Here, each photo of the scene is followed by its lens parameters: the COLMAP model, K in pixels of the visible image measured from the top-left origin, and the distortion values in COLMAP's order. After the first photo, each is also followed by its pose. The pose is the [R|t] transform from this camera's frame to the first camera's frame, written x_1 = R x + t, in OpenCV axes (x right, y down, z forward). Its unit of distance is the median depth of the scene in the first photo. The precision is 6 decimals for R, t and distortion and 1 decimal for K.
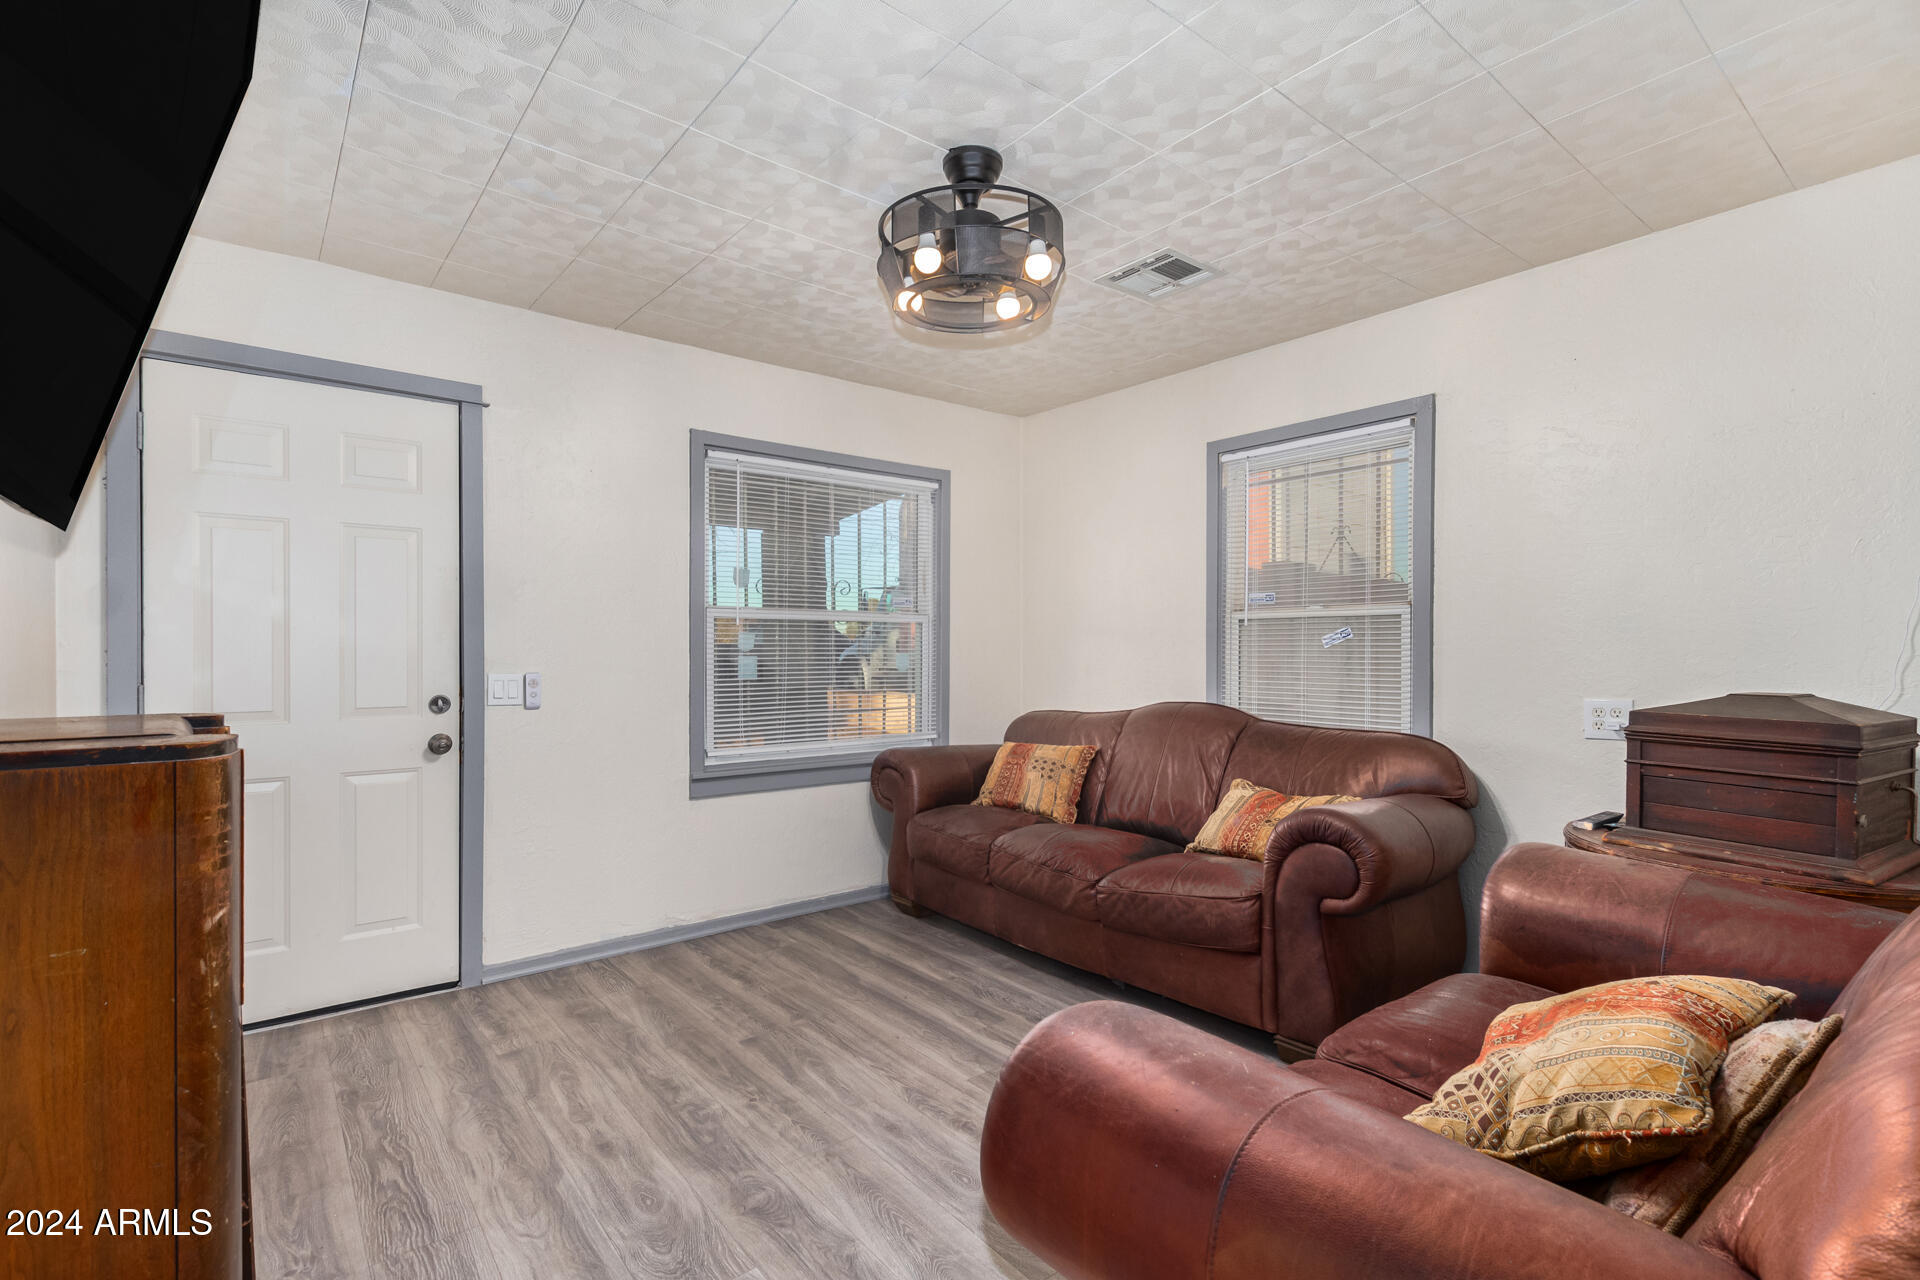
lens RADIAL K [[891.0, 0, 959.5], [0, 891.0, 652.5], [0, 0, 1]] dist [0.000253, 0.000285]
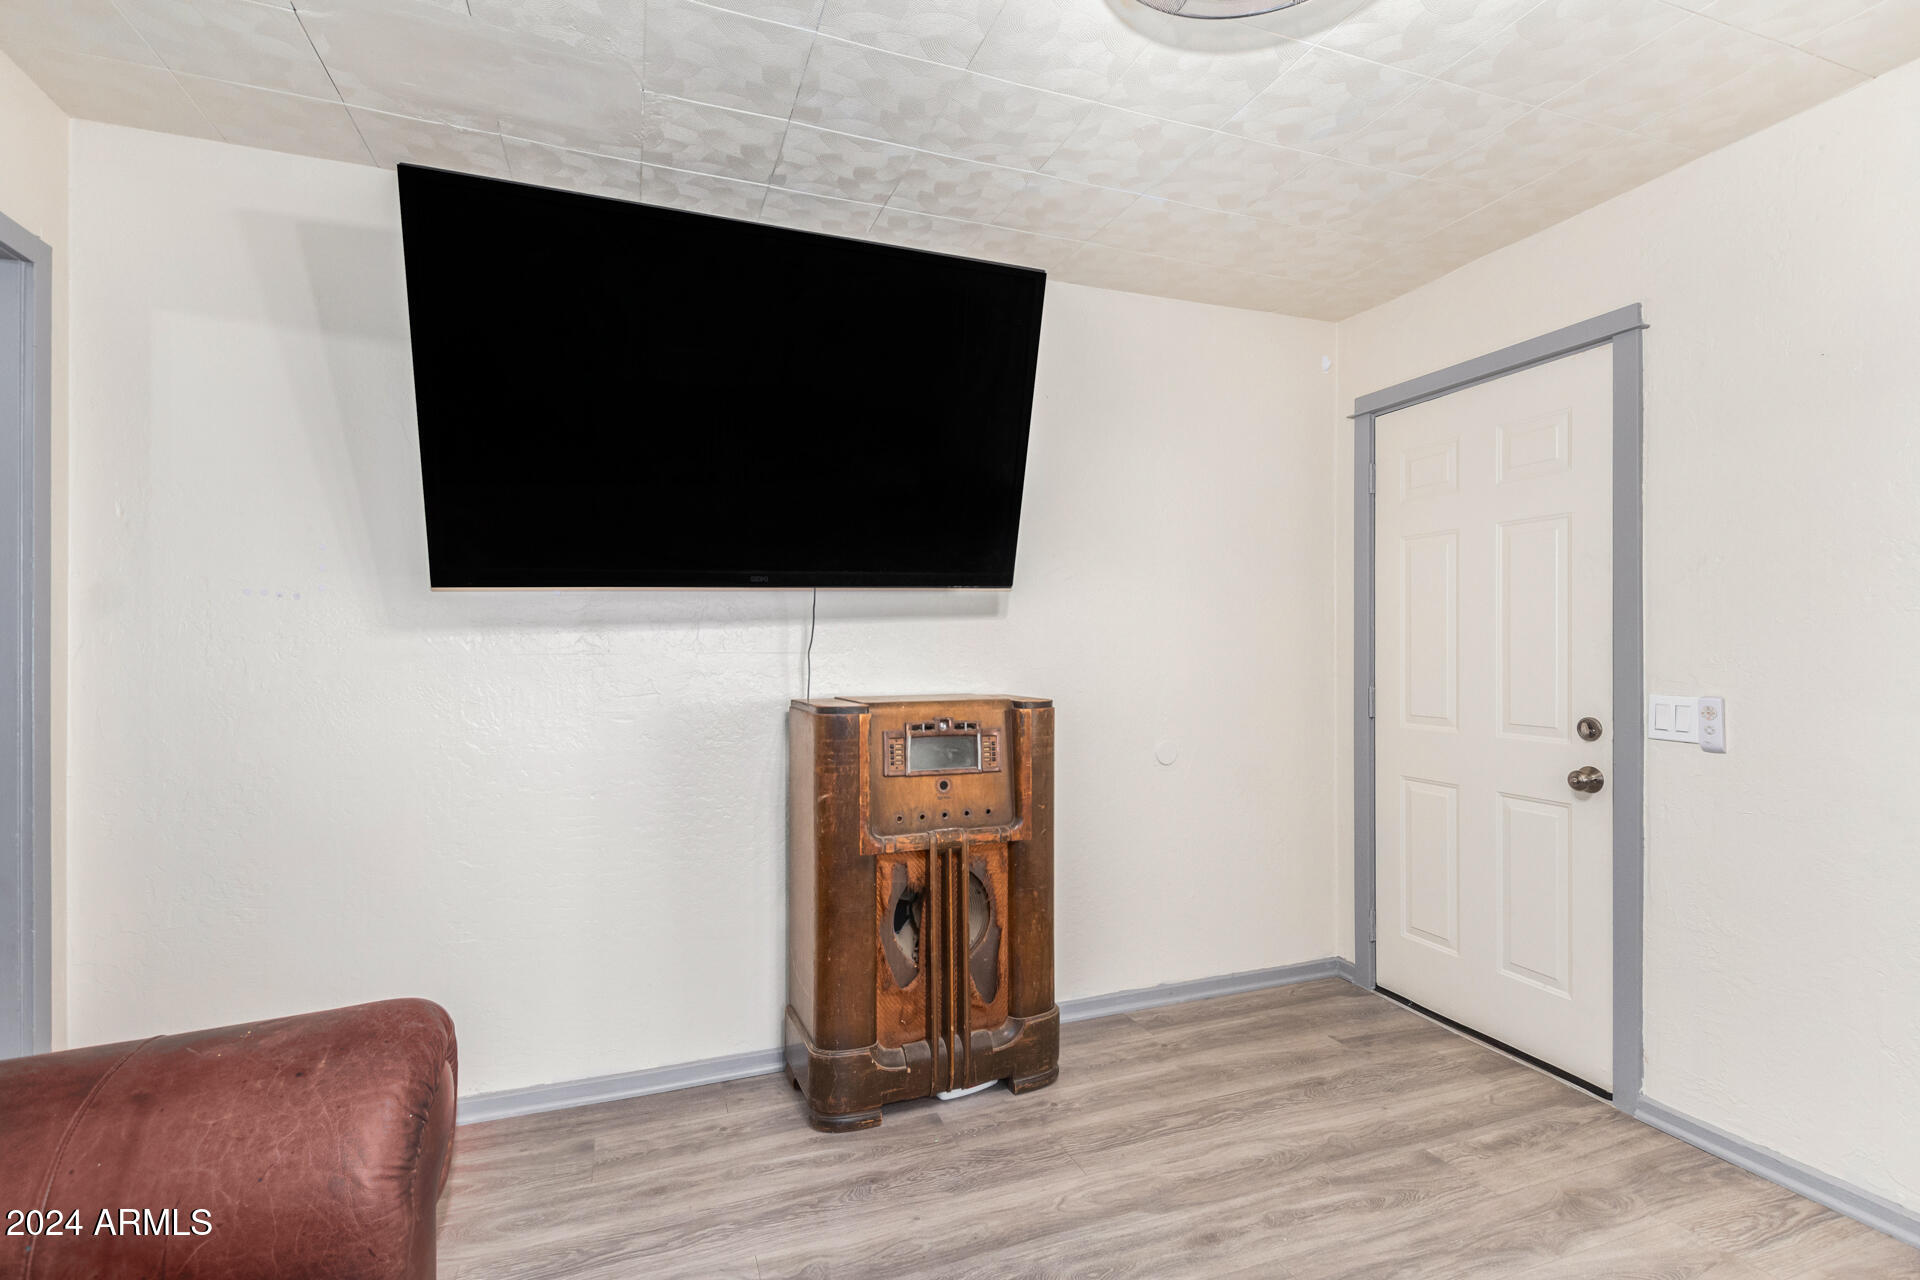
lens RADIAL K [[891.0, 0, 964.8], [0, 891.0, 637.2], [0, 0, 1]] dist [0.000253, 0.000285]
pose [[-0.312044, -0.009256, -0.950022, 0.363343], [-0.007418, 0.999946, -0.007306, -0.014830], [0.950039, 0.004767, -0.312096, 0.752709]]
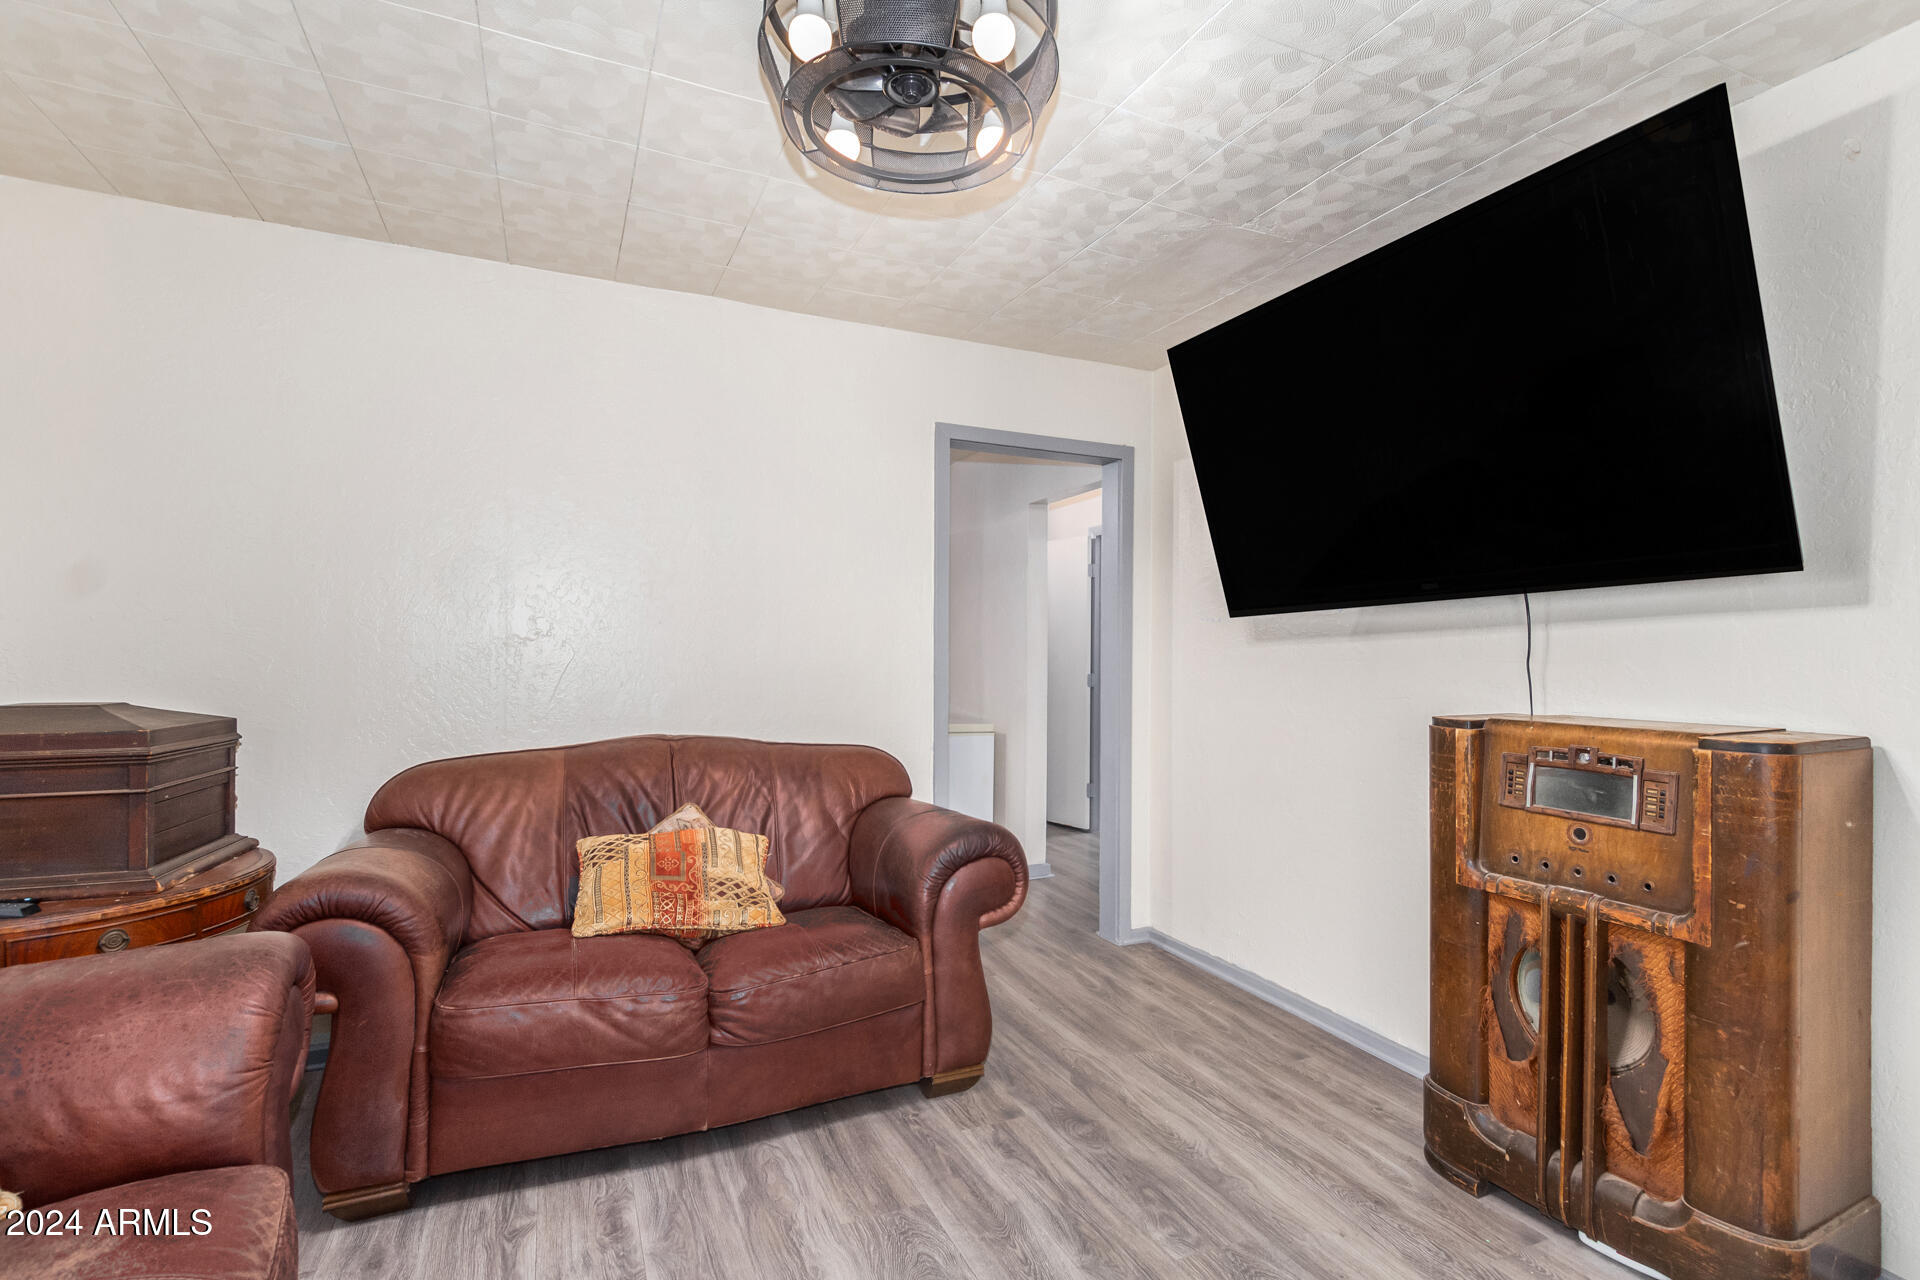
lens RADIAL K [[891.0, 0, 963.9], [0, 891.0, 640.1], [0, 0, 1]] dist [0.000253, 0.000285]
pose [[-0.966764, -0.008425, 0.255533, -0.386382], [-0.010676, 0.999915, -0.007426, -0.012816], [-0.255449, -0.009907, -0.966772, 1.425067]]
